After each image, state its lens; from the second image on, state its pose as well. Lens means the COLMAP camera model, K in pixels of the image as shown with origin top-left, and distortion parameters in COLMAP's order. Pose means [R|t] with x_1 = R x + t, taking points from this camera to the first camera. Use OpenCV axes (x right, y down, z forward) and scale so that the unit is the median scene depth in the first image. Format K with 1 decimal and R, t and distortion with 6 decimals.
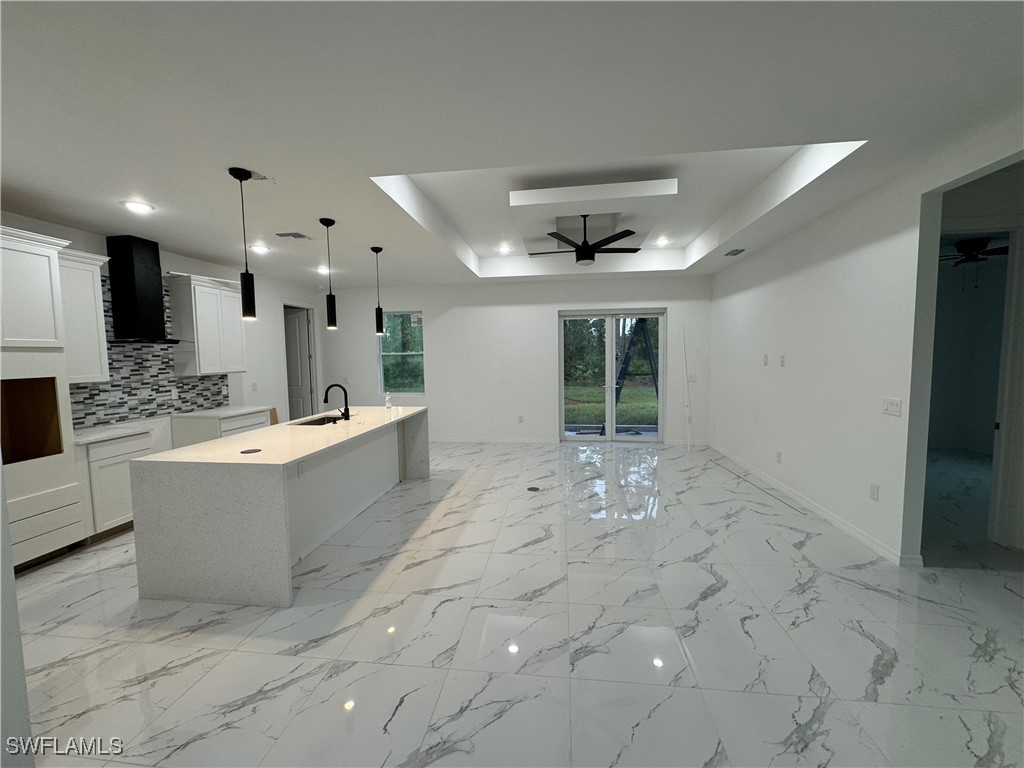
lens RADIAL K [[408.2, 0, 514.1], [0, 408.2, 388.0], [0, 0, 1]] dist [-0.010117, -0.000273]
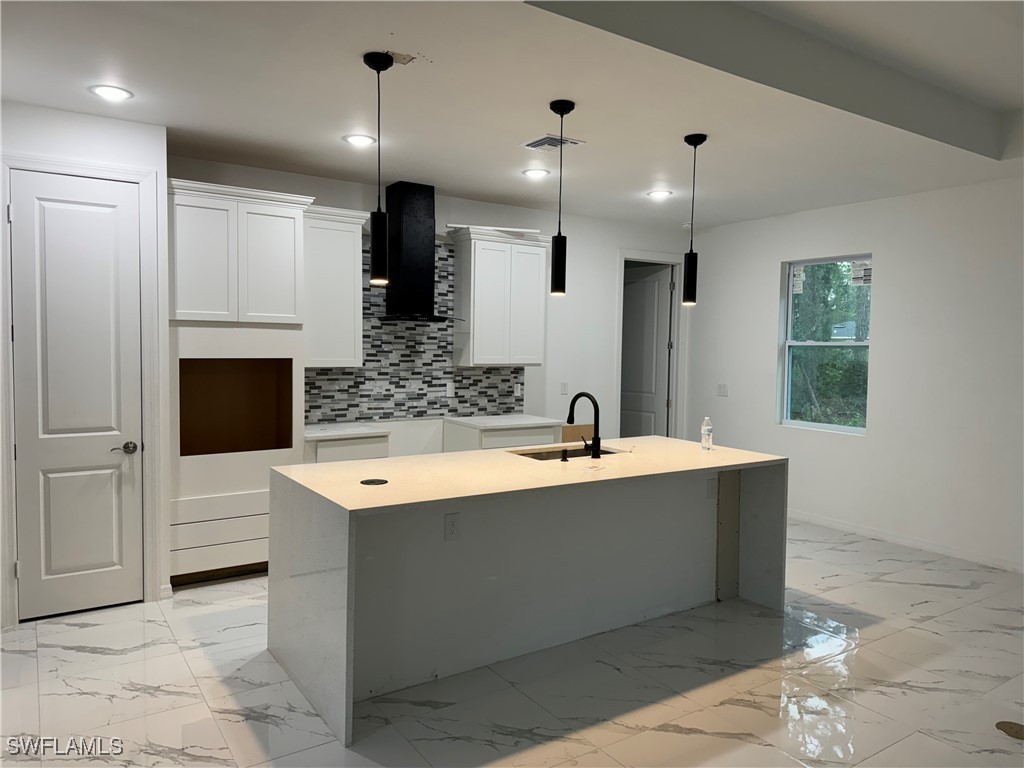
lens RADIAL K [[707.4, 0, 510.8], [0, 707.4, 384.6], [0, 0, 1]] dist [0.045756, -0.012202]
pose [[0.649760, 0.066687, -0.757209, 0.228213], [-0.086424, 0.996166, 0.013572, -0.023545], [0.755211, 0.056623, 0.653032, 0.261922]]
